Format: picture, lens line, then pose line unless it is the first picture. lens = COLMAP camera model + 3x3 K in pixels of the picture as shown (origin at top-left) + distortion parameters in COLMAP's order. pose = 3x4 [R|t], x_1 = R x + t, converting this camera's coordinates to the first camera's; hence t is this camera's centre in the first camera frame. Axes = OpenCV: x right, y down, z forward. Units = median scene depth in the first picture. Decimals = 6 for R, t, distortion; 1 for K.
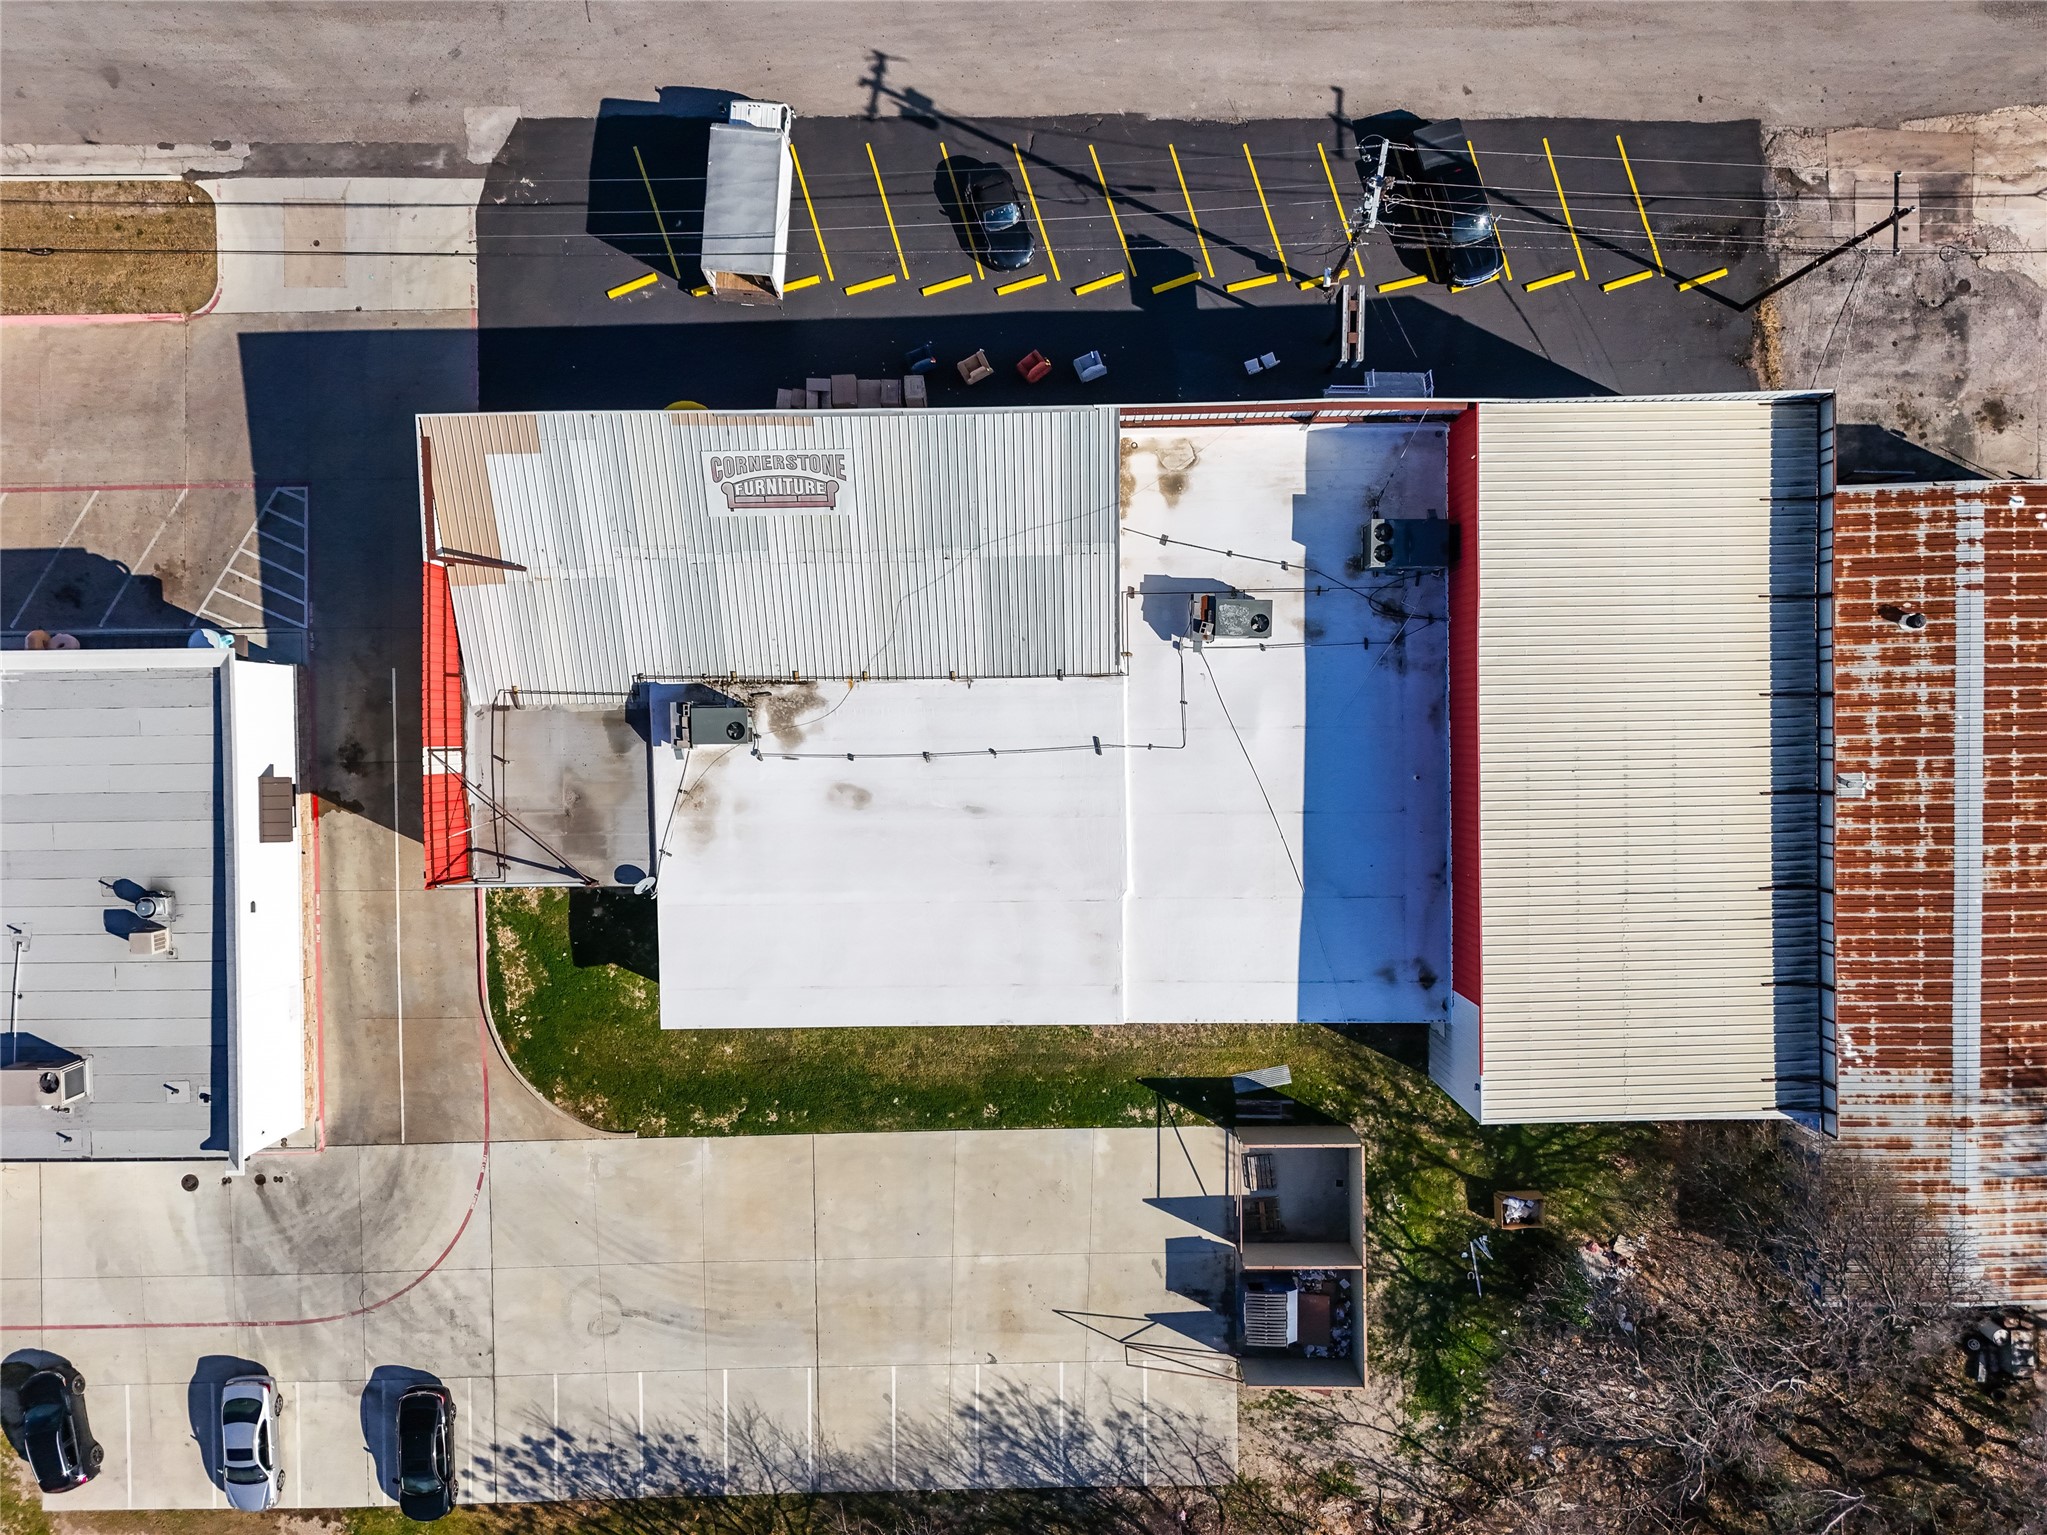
lens RADIAL K [[1499.6, 0, 1023.5], [0, 1499.6, 767.5], [0, 0, 1]] dist [0.055655, -0.047156]
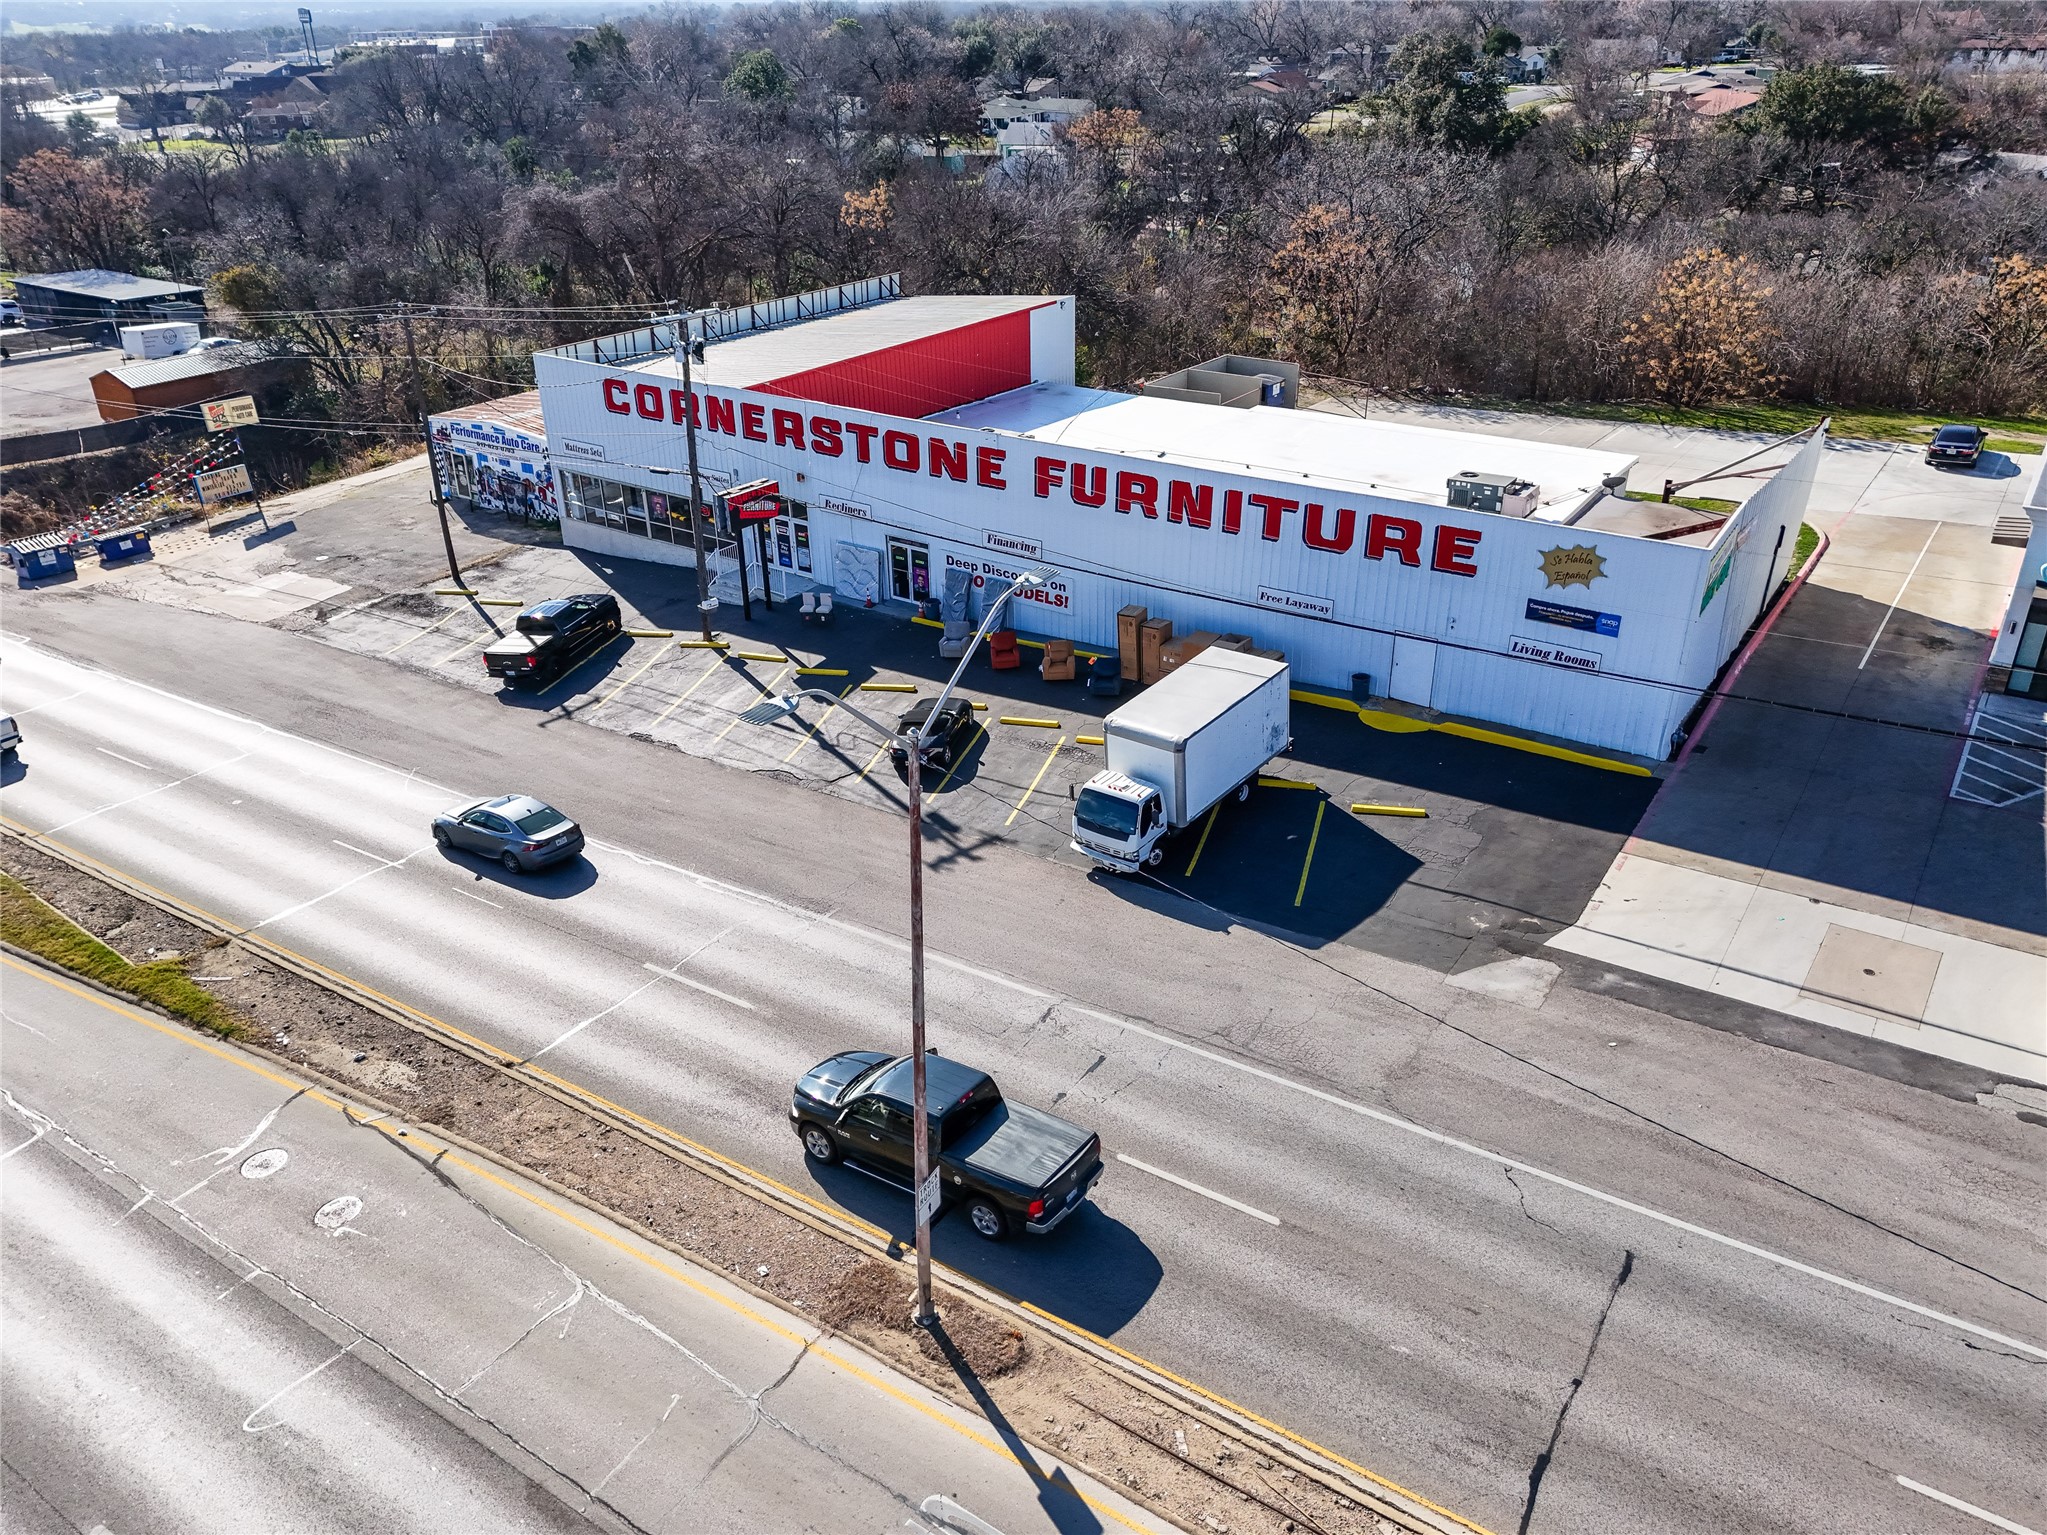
lens RADIAL K [[1481.4, 0, 1017.5], [0, 1481.4, 788.4], [0, 0, 1]] dist [0.103020, -0.119303]
pose [[-0.810647, -0.249182, 0.529868, -0.486162], [0.584308, -0.402829, 0.704495, -0.911609], [0.037899, 0.880702, 0.472152, 0.642456]]
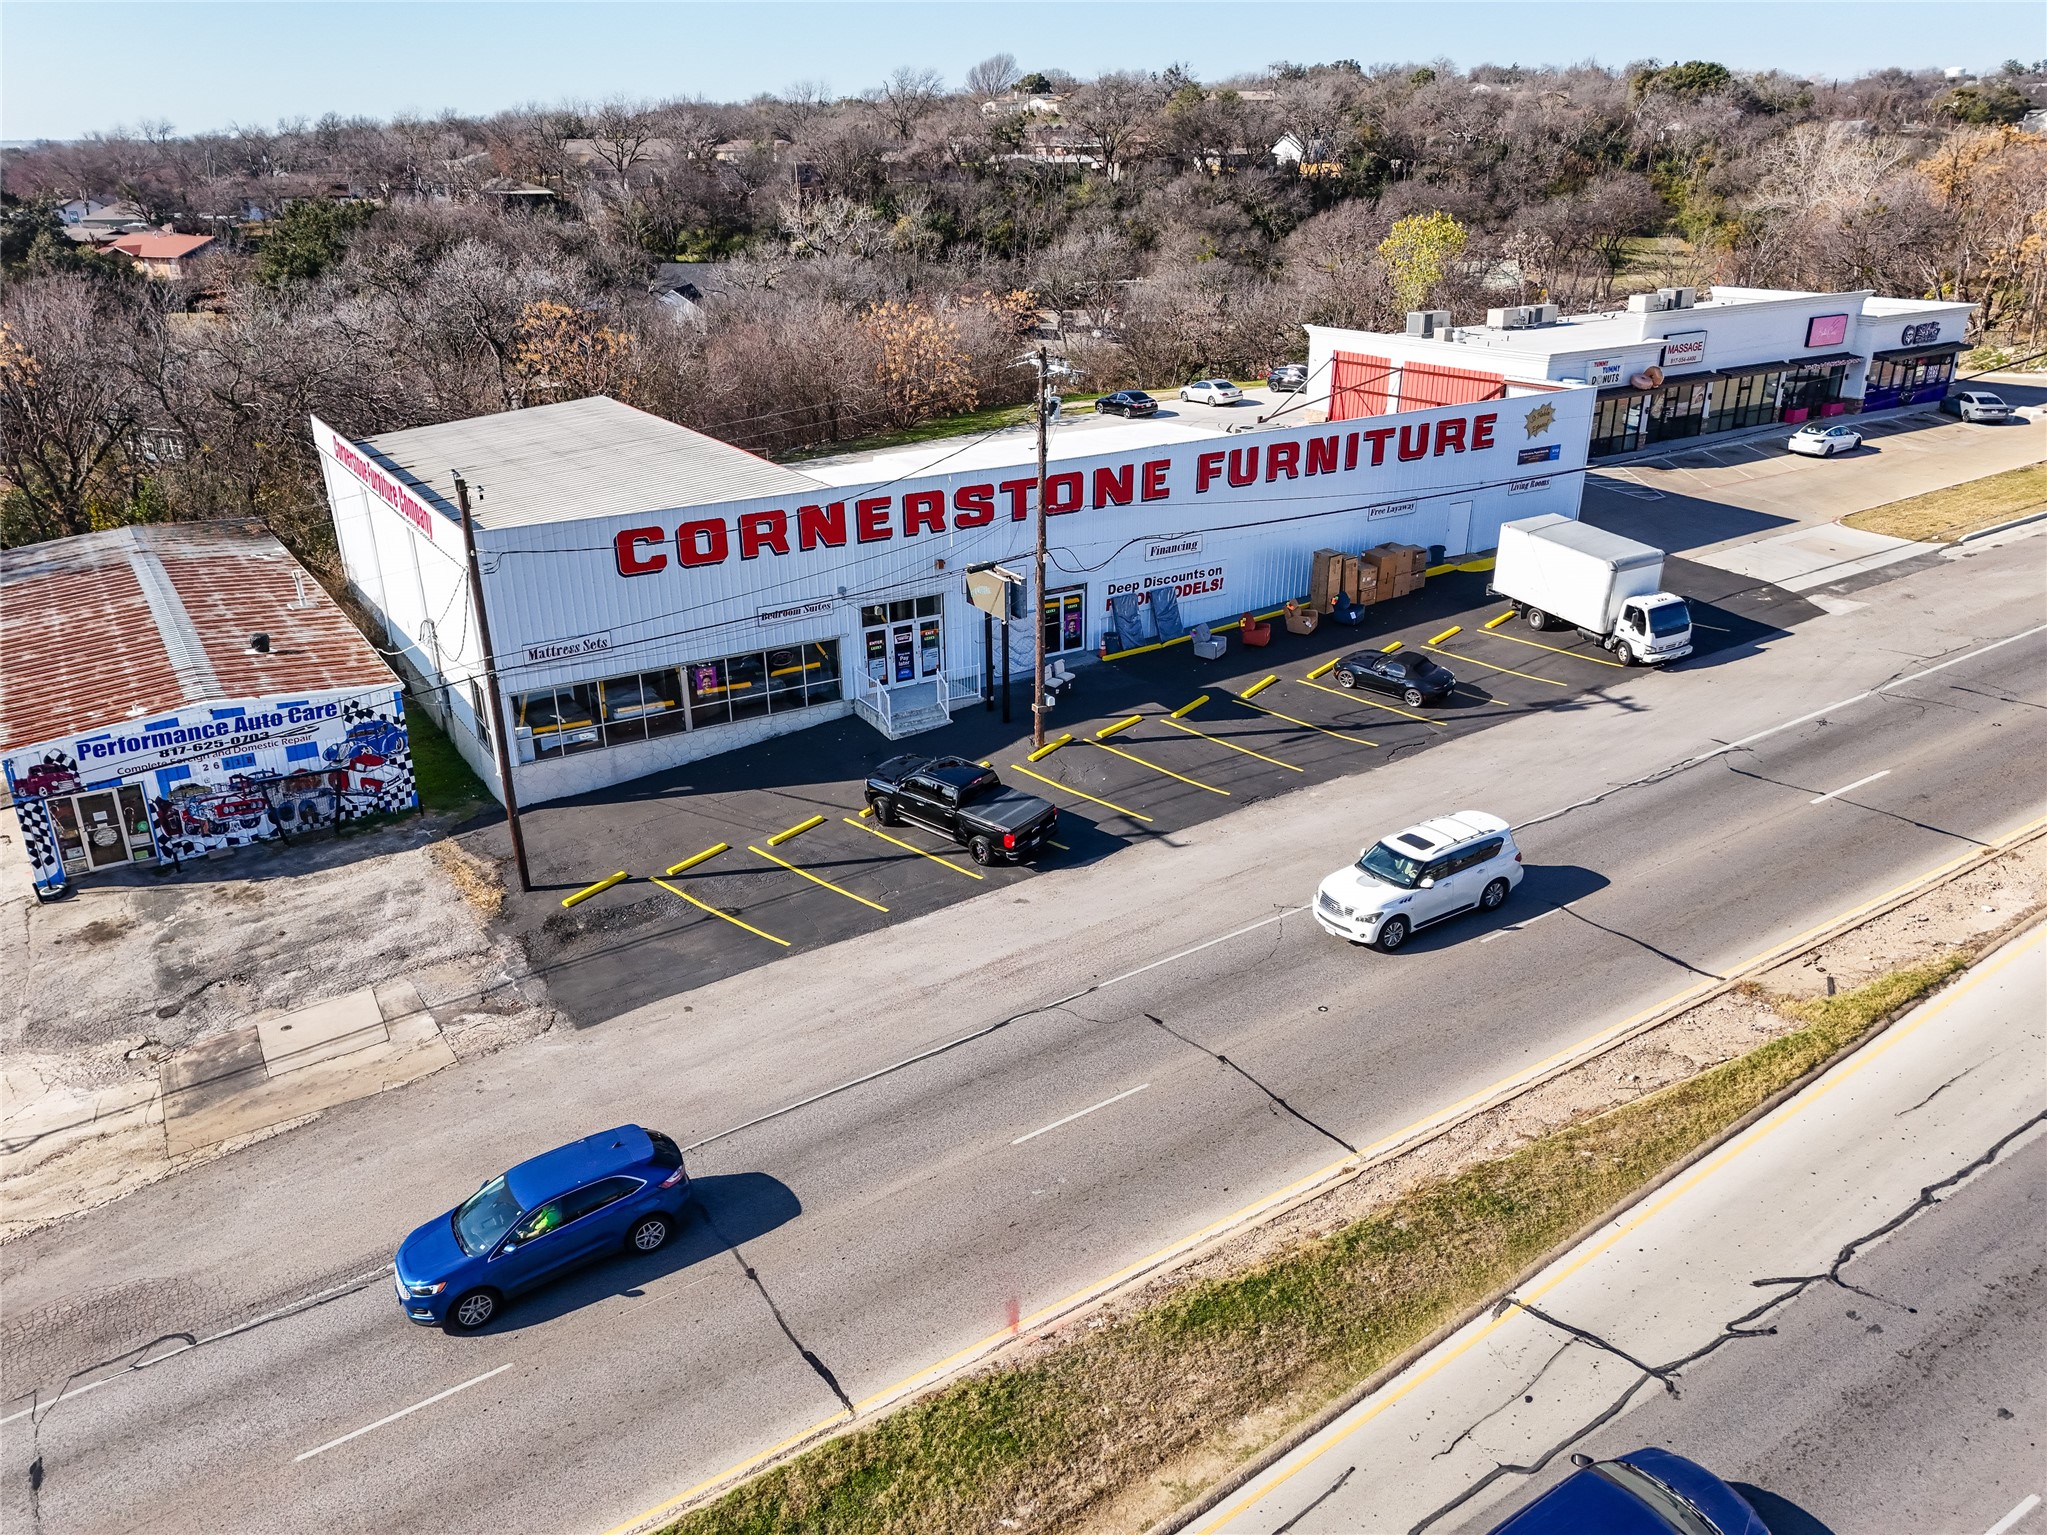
lens RADIAL K [[1490.4, 0, 1006.5], [0, 1490.4, 807.6], [0, 0, 1]] dist [0.089240, -0.088956]
pose [[-0.858881, 0.228339, -0.458460, 0.602674], [-0.511978, -0.357870, 0.780902, -0.962939], [0.014242, 0.905423, 0.424272, 0.683088]]
